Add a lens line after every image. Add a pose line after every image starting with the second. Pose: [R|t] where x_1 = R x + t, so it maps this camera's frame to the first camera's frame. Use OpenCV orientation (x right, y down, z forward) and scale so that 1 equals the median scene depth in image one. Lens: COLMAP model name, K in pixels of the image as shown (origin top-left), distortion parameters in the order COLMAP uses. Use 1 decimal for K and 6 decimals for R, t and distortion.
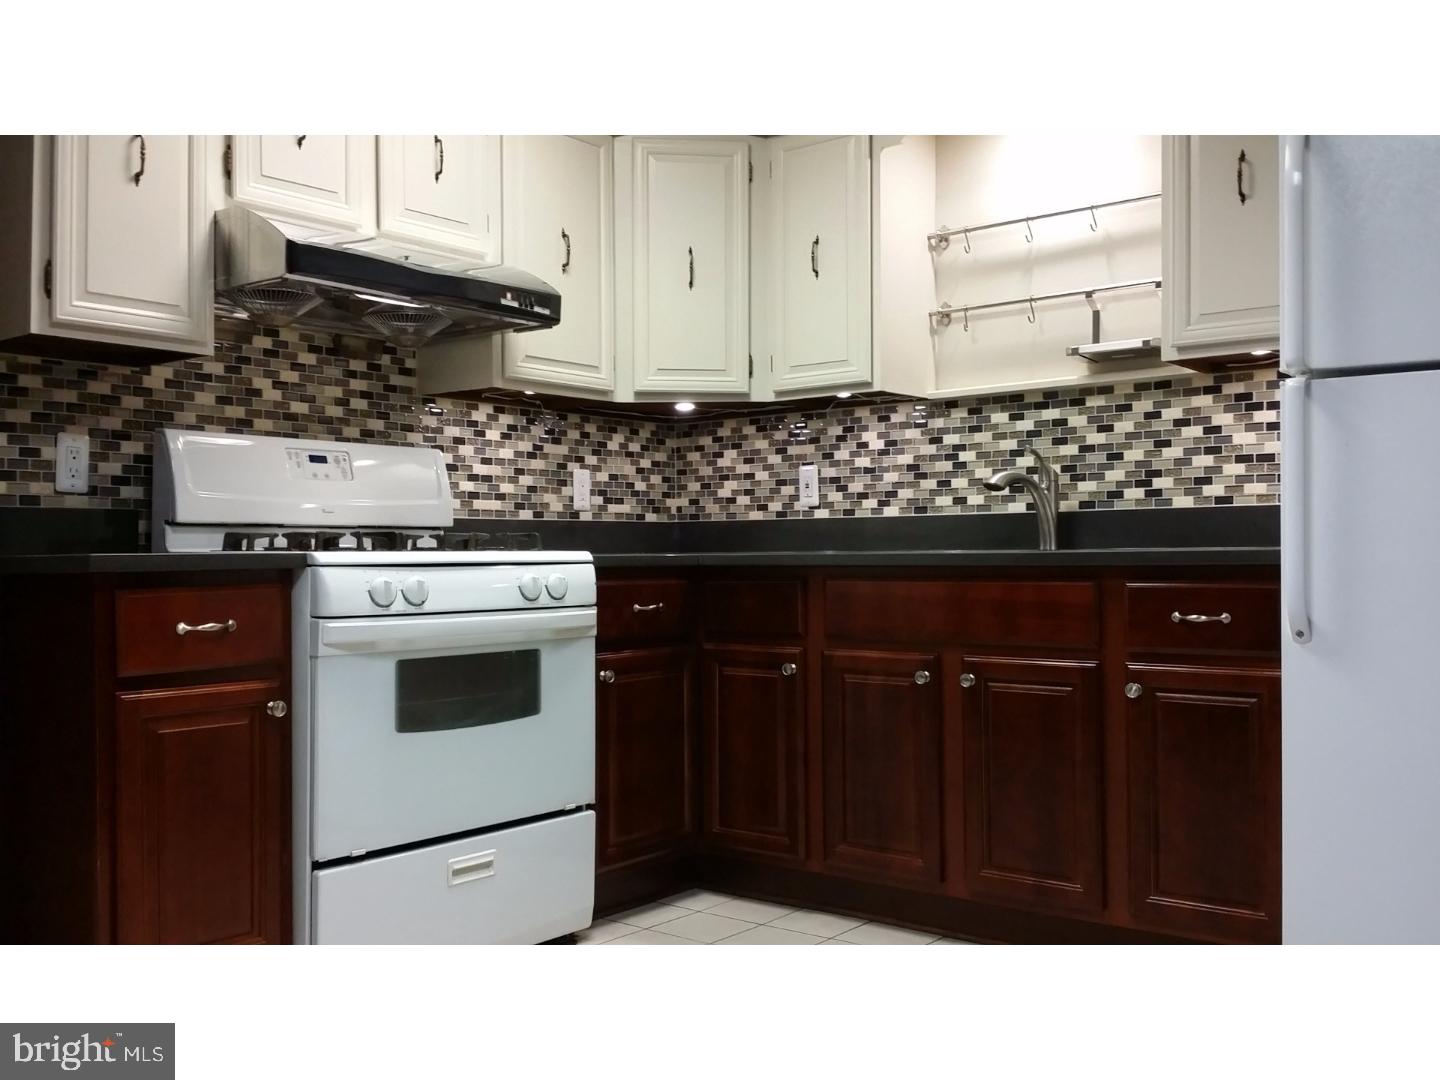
lens RADIAL K [[1364.0, 0, 721.3], [0, 1364.0, 544.8], [0, 0, 1]] dist [0.126335, 0.000000]
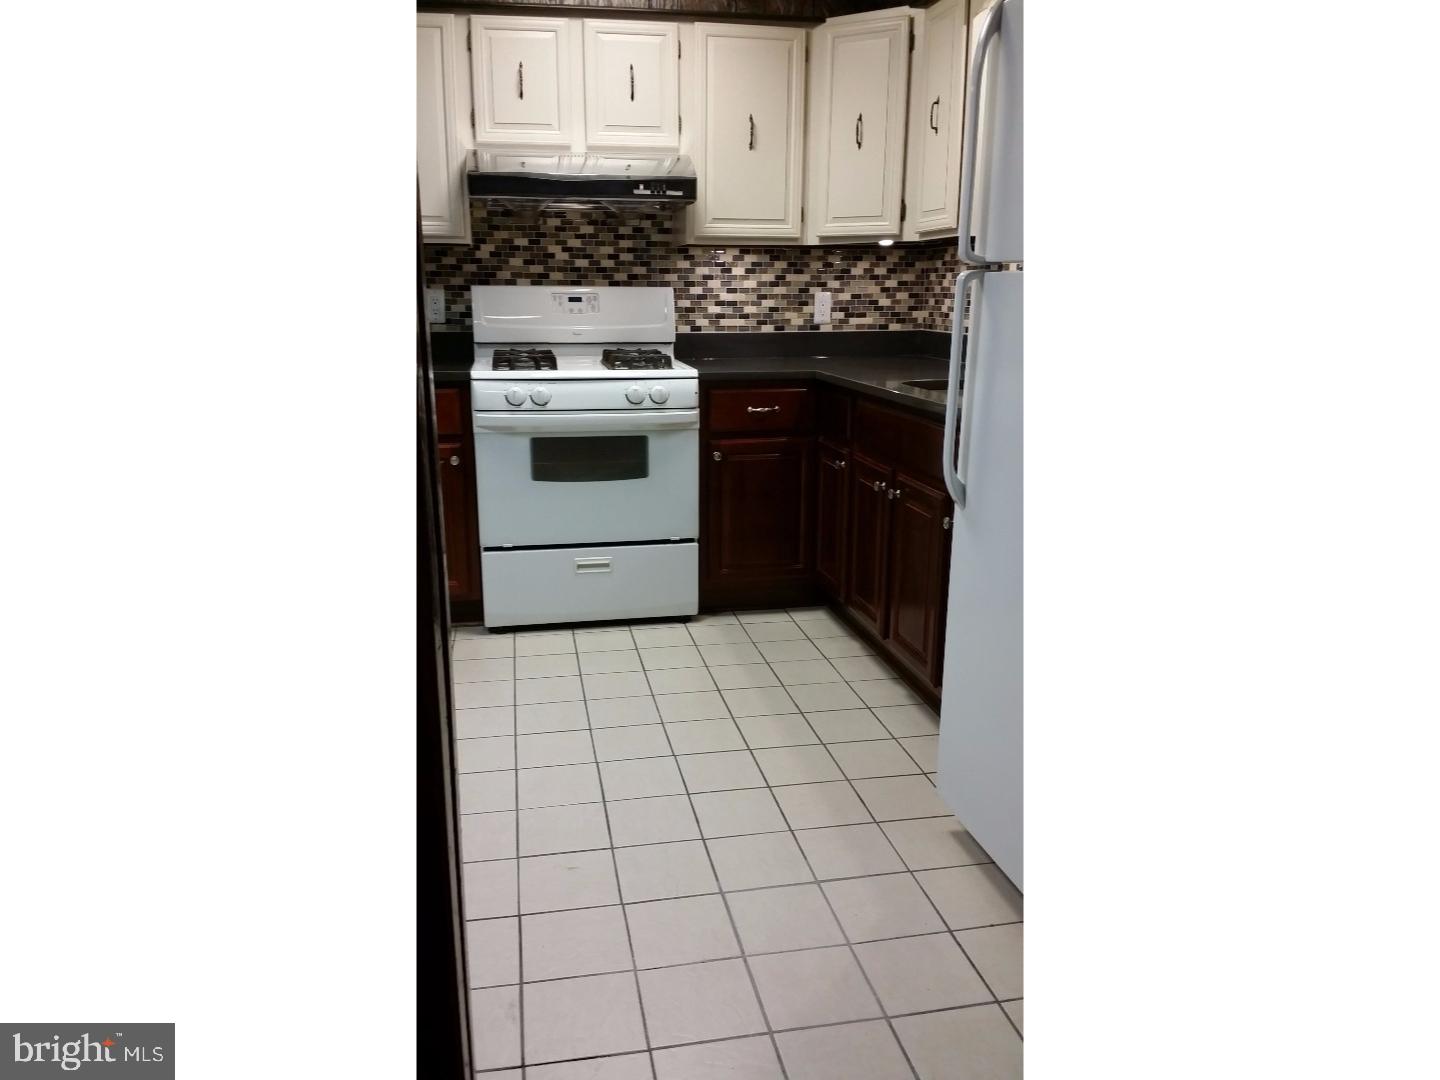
lens RADIAL K [[1044.1, 0, 718.5], [0, 1044.1, 532.9], [0, 0, 1]] dist [0.110986, -0.000843]
pose [[0.764903, 0.156850, -0.624756, 0.620732], [-0.003283, 0.970837, 0.239717, -0.090224], [0.644137, -0.181309, 0.743112, 0.155460]]
